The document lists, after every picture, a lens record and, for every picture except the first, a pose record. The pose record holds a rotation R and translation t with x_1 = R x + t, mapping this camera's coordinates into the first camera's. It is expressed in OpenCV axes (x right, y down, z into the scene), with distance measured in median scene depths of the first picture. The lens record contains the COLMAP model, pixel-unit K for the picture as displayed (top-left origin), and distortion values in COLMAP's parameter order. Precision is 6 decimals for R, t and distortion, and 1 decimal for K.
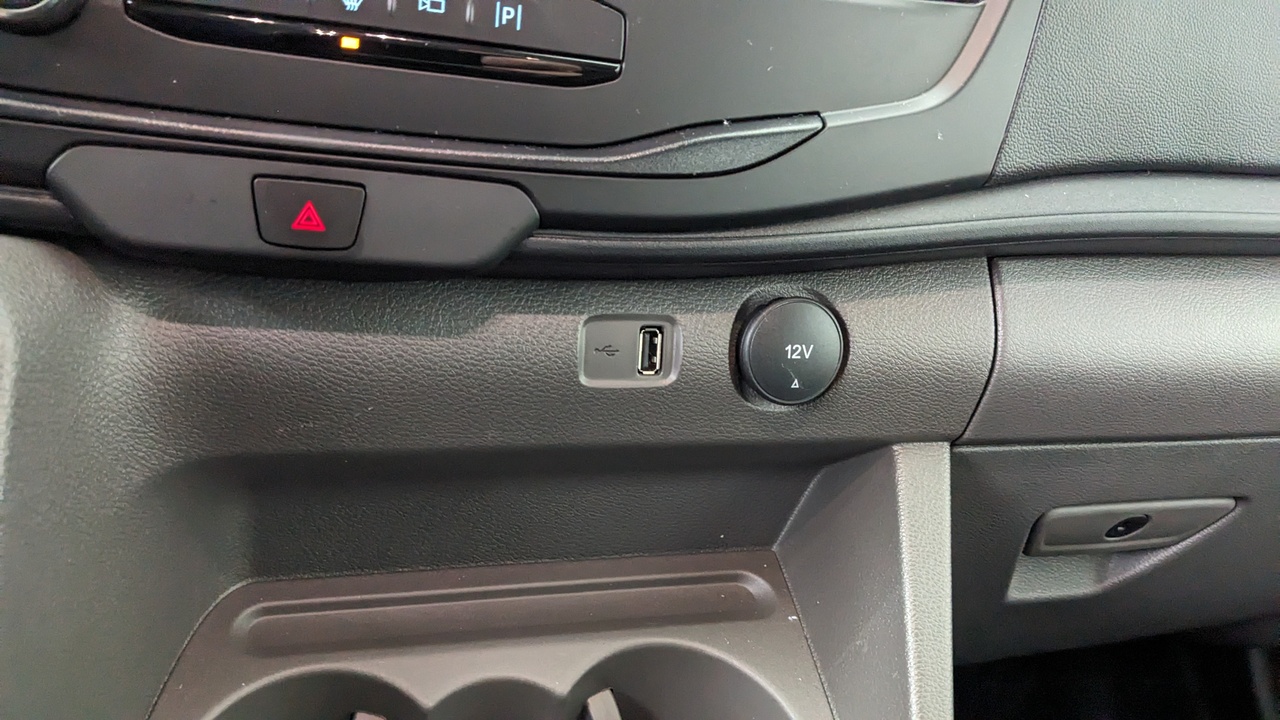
lens RADIAL K [[972.1, 0, 614.6], [0, 972.1, 364.3], [0, 0, 1]] dist [0.100157, -0.206428]
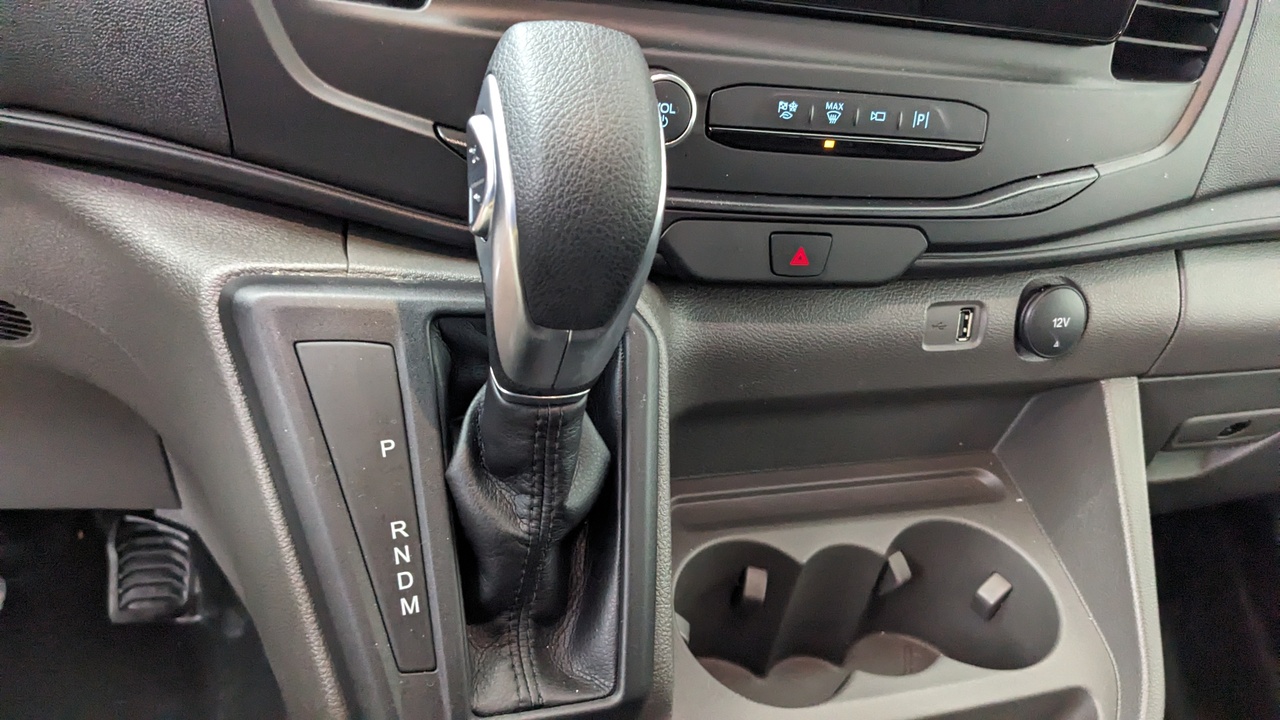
lens RADIAL K [[999.8, 0, 640.0], [0, 999.8, 360.0], [0, 0, 1]] dist [0.075307, -0.131840]
pose [[0.998913, -0.015689, 0.043896, -0.515849], [0.010617, 0.993483, 0.113482, -0.137484], [-0.045390, -0.112893, 0.992570, -0.482556]]
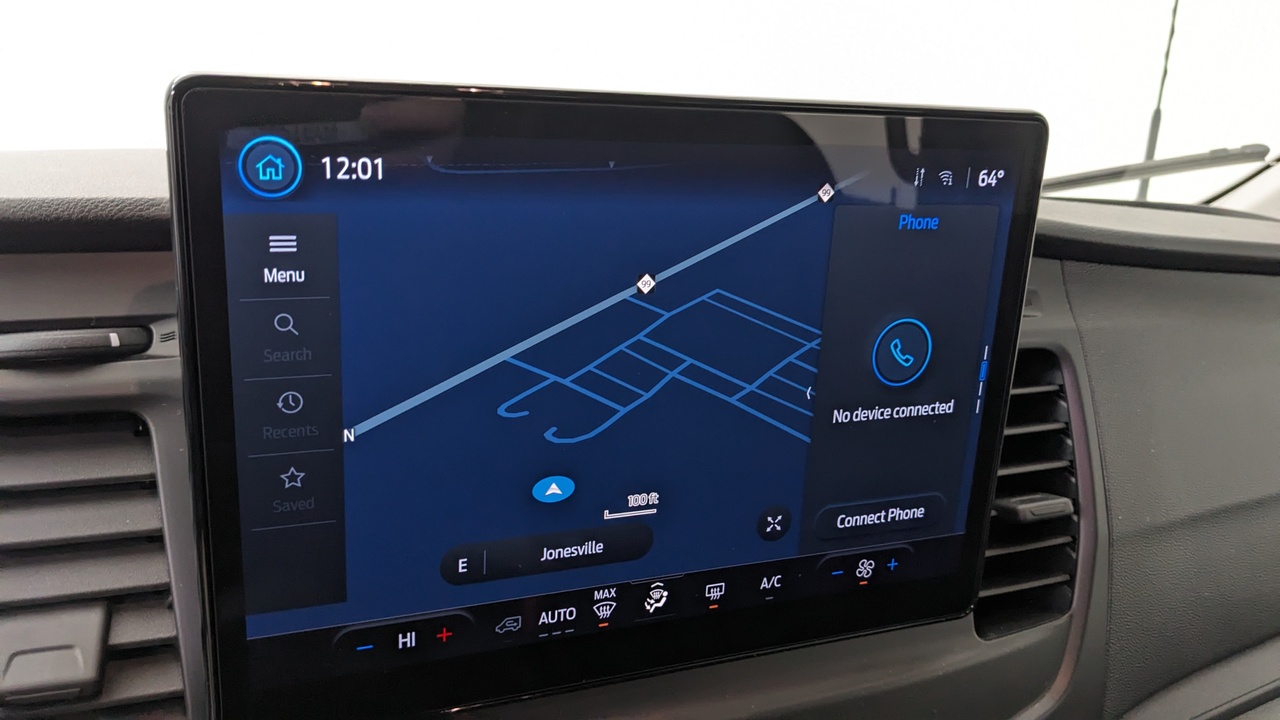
lens RADIAL K [[999.8, 0, 640.0], [0, 999.8, 360.0], [0, 0, 1]] dist [0.075307, -0.131840]
pose [[0.982319, -0.153390, 0.107333, -0.312043], [0.169804, 0.971435, -0.165772, -0.578523], [-0.078839, 0.181067, 0.980306, -0.399788]]
